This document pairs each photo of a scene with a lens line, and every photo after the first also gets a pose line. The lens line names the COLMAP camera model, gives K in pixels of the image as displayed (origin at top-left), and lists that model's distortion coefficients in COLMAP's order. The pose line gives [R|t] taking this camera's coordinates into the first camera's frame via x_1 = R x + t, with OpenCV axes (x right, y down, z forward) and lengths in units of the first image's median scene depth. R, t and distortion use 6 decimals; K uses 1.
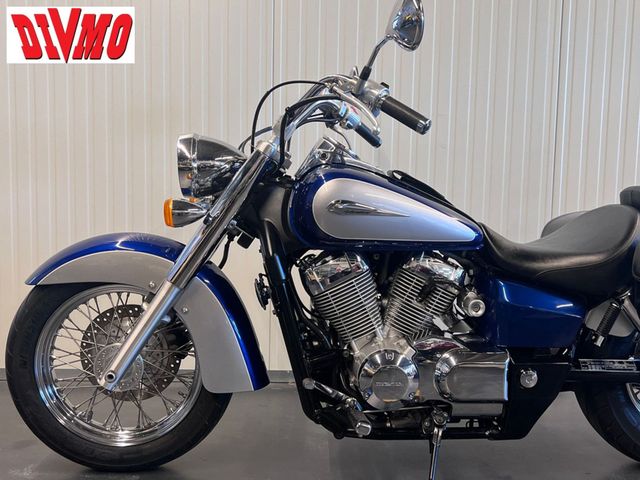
lens RADIAL K [[639.1, 0, 317.9], [0, 639.1, 236.7], [0, 0, 1]] dist [0.030305, 0.000000]
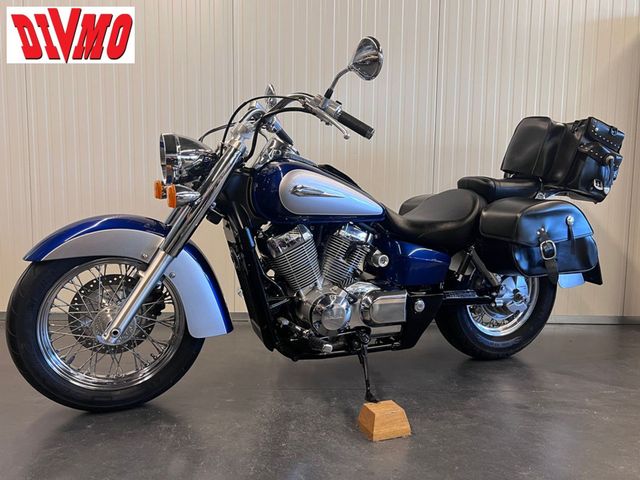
lens RADIAL K [[525.0, 0, 318.1], [0, 525.0, 237.4], [0, 0, 1]] dist [0.070108, -0.034967]
pose [[0.943332, -0.035954, 0.329897, -0.277979], [0.025707, 0.999043, 0.035374, 0.012836], [-0.330853, -0.024889, 0.943354, -0.066042]]
